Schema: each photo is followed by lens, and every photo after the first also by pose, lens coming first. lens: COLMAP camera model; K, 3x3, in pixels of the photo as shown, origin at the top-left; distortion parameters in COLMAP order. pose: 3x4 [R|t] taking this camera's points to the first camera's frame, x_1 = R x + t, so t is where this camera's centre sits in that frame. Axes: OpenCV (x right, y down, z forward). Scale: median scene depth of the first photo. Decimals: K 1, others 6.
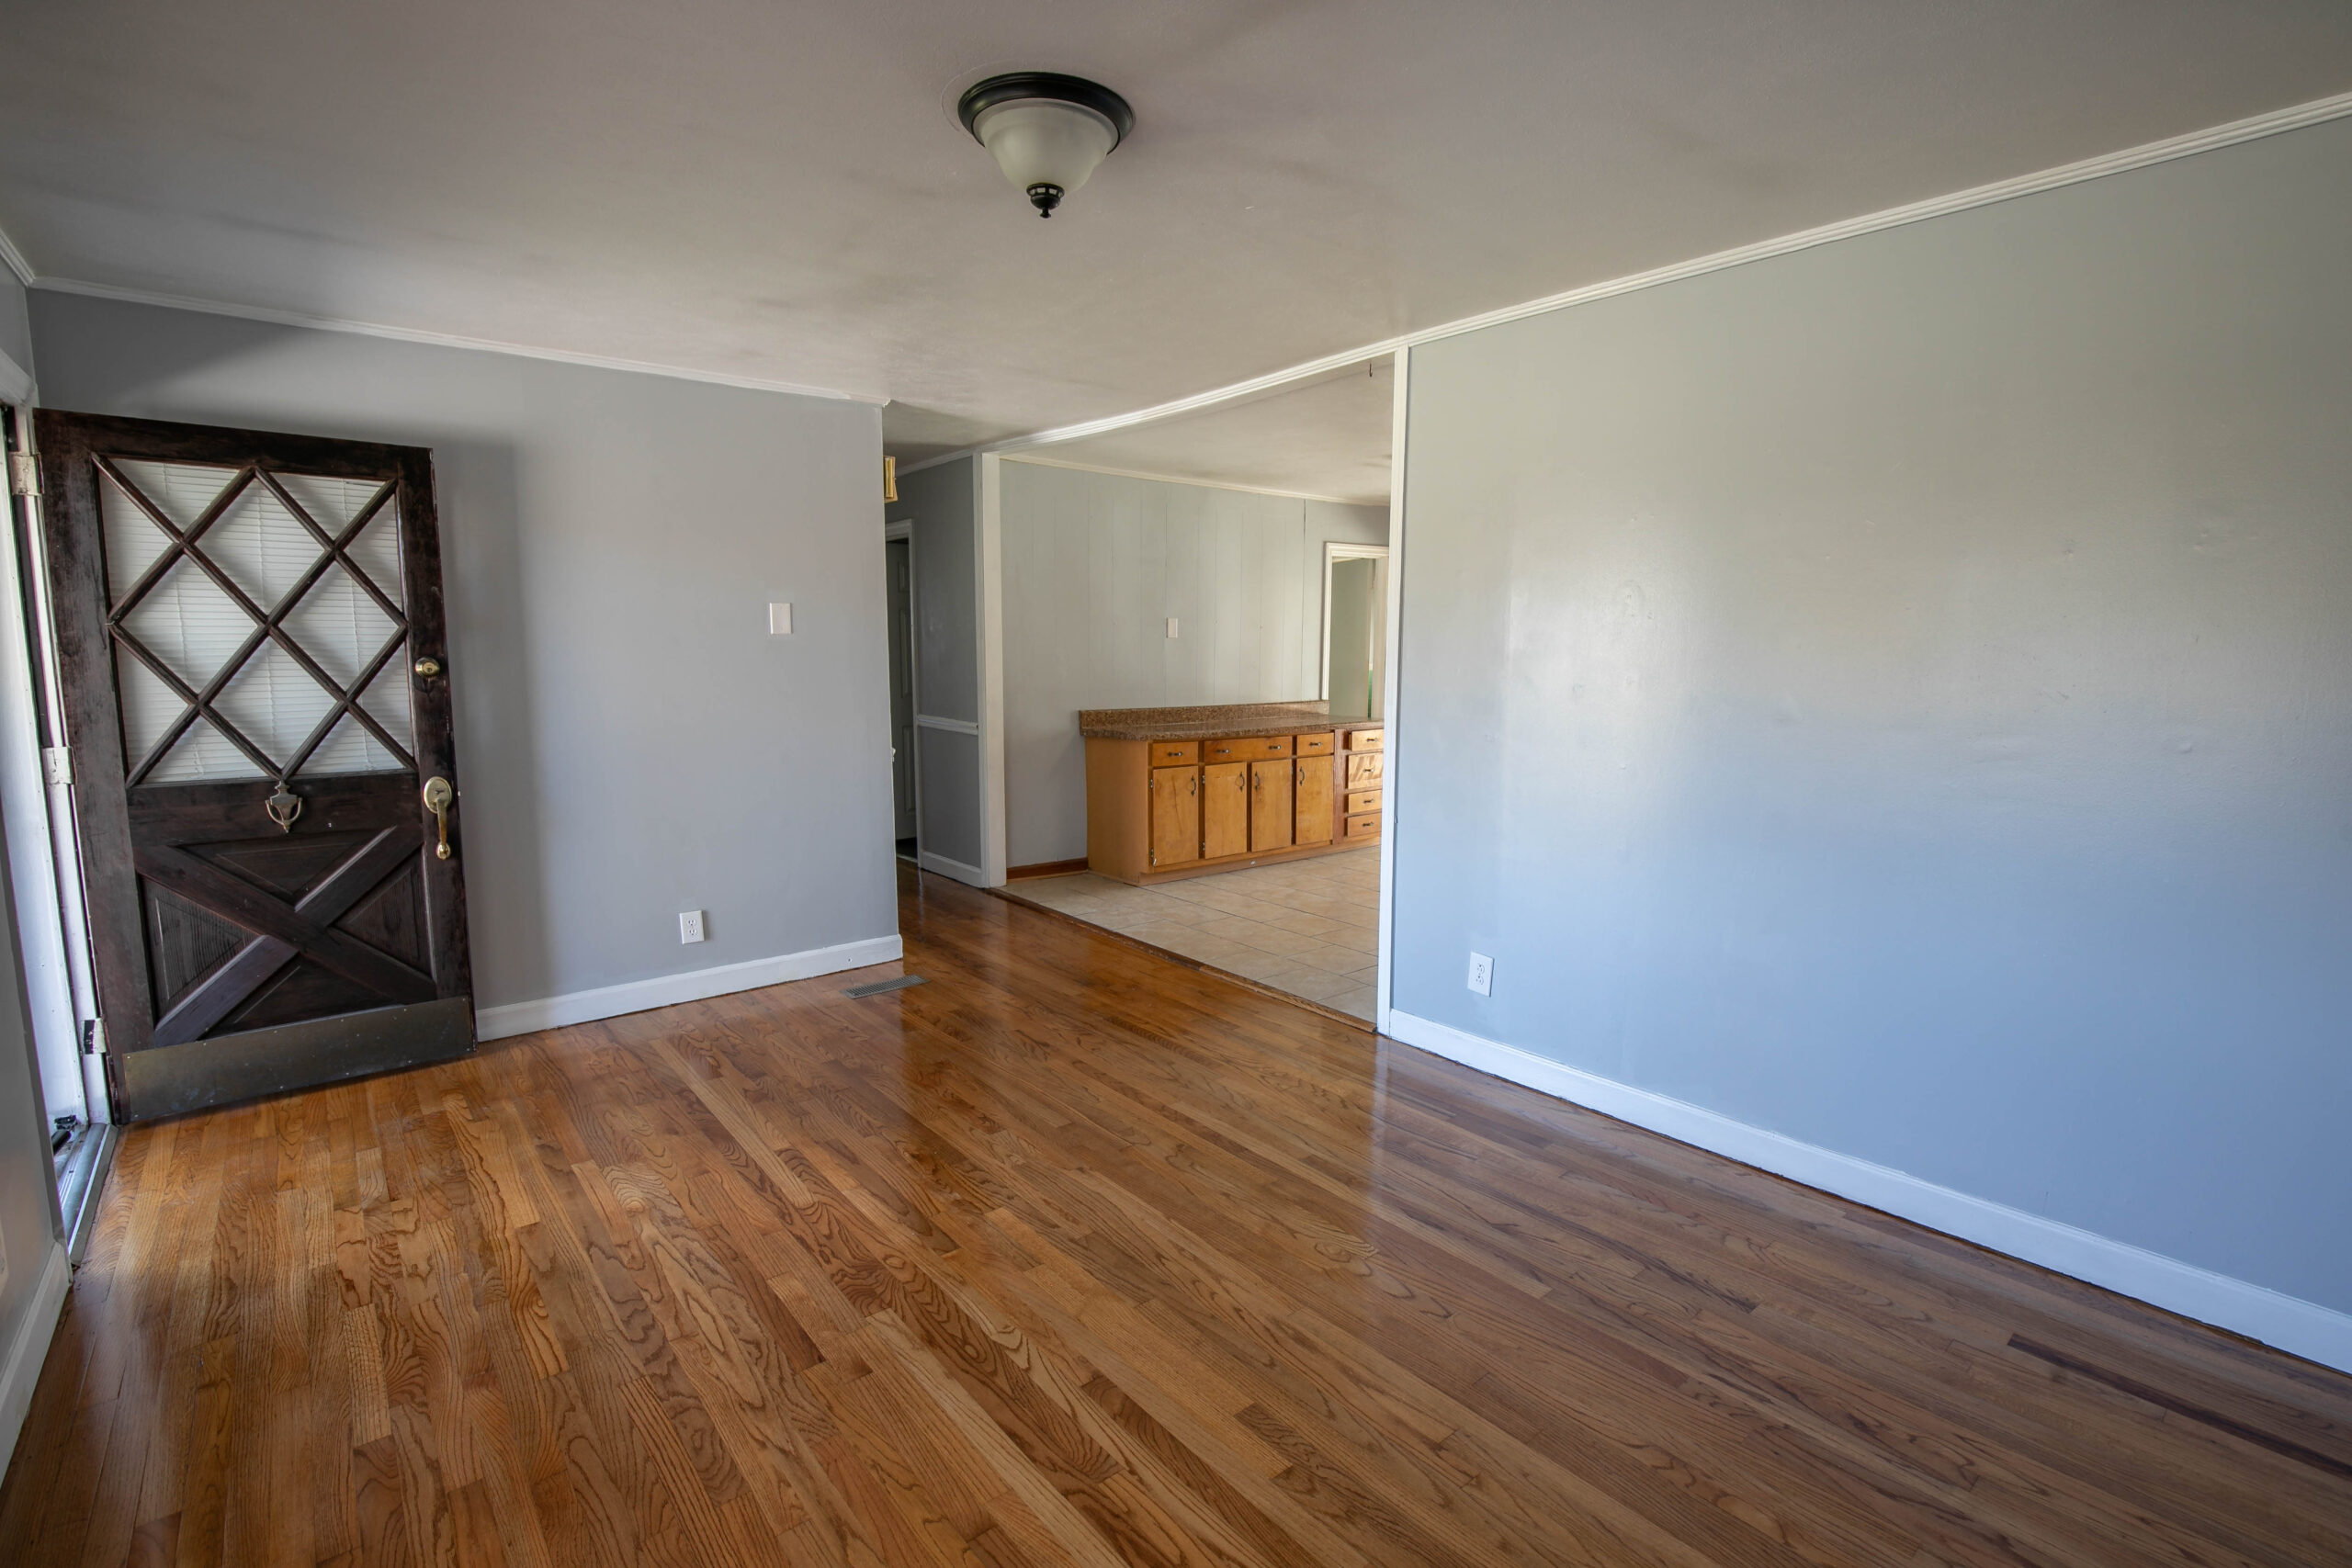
lens RADIAL K [[1074.1, 0, 1193.0], [0, 1074.1, 776.9], [0, 0, 1]] dist [-0.035943, 0.007601]
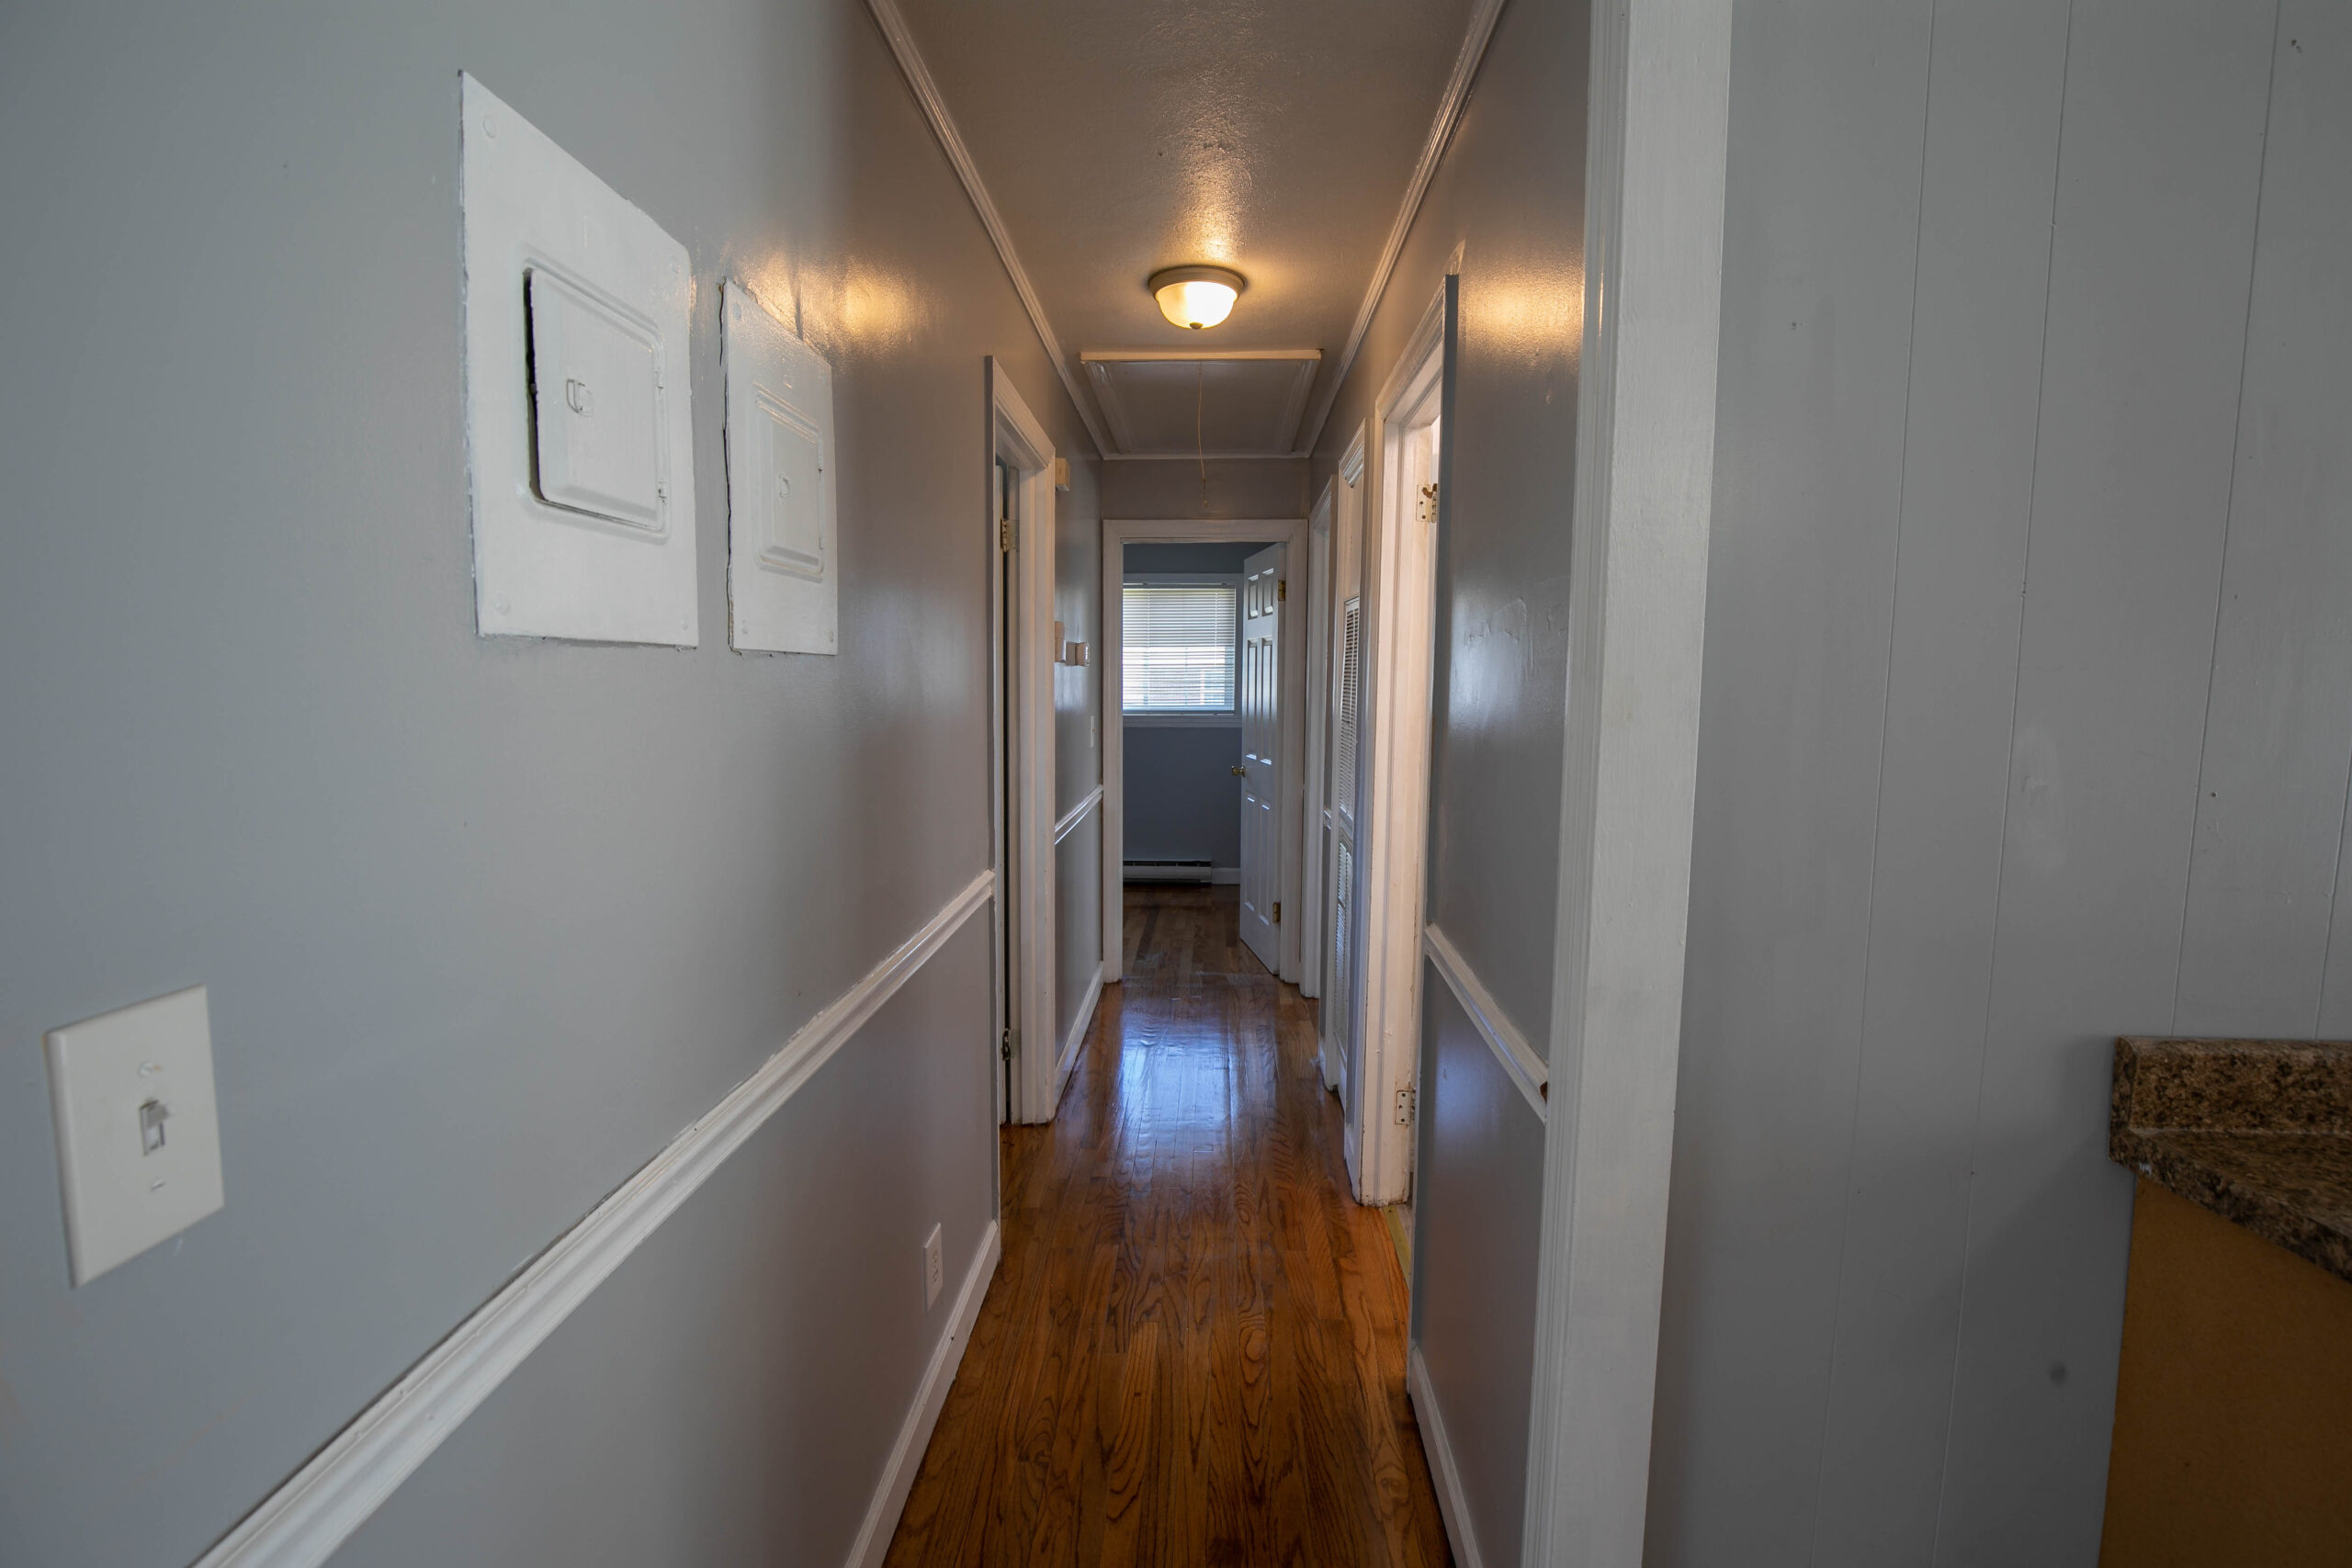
lens RADIAL K [[1074.1, 0, 1174.8], [0, 1074.1, 778.9], [0, 0, 1]] dist [-0.035943, 0.007601]
pose [[0.725805, 0.073079, -0.684007, -0.103599], [-0.107335, 0.994193, -0.007675, -0.089825], [0.679475, 0.078988, 0.729435, 0.734844]]
